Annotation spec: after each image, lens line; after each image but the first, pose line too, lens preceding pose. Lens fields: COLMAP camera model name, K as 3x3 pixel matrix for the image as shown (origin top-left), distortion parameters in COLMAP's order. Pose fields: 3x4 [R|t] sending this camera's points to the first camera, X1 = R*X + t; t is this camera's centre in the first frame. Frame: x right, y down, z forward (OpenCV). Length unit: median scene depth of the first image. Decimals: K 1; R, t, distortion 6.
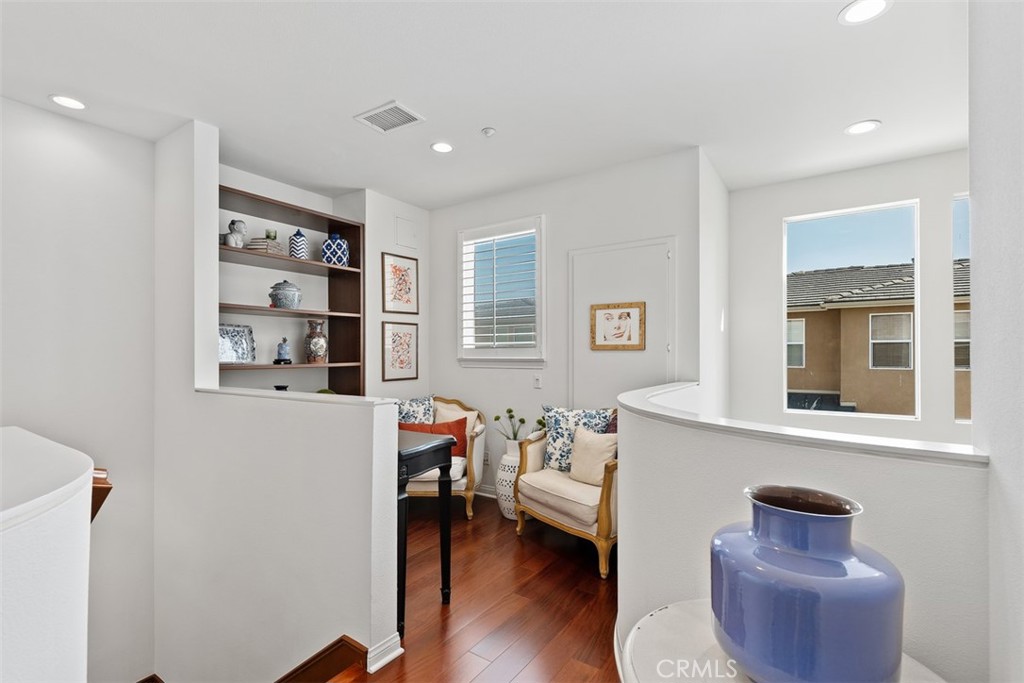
lens RADIAL K [[459.7, 0, 510.0], [0, 459.7, 347.0], [0, 0, 1]] dist [-0.004525, 0.000753]
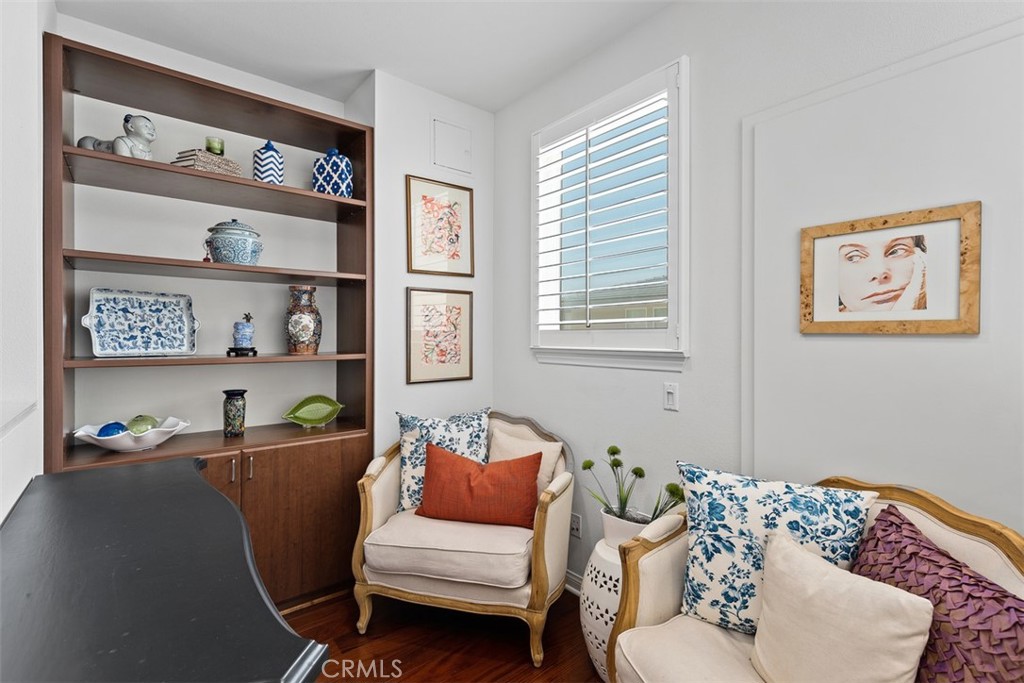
lens RADIAL K [[459.7, 0, 515.9], [0, 459.7, 334.6], [0, 0, 1]] dist [-0.004525, 0.000753]
pose [[0.957946, 0.002837, -0.286934, 0.044122], [-0.000928, 0.999977, 0.006790, 0.003891], [0.286946, -0.006238, 0.957926, 0.504515]]
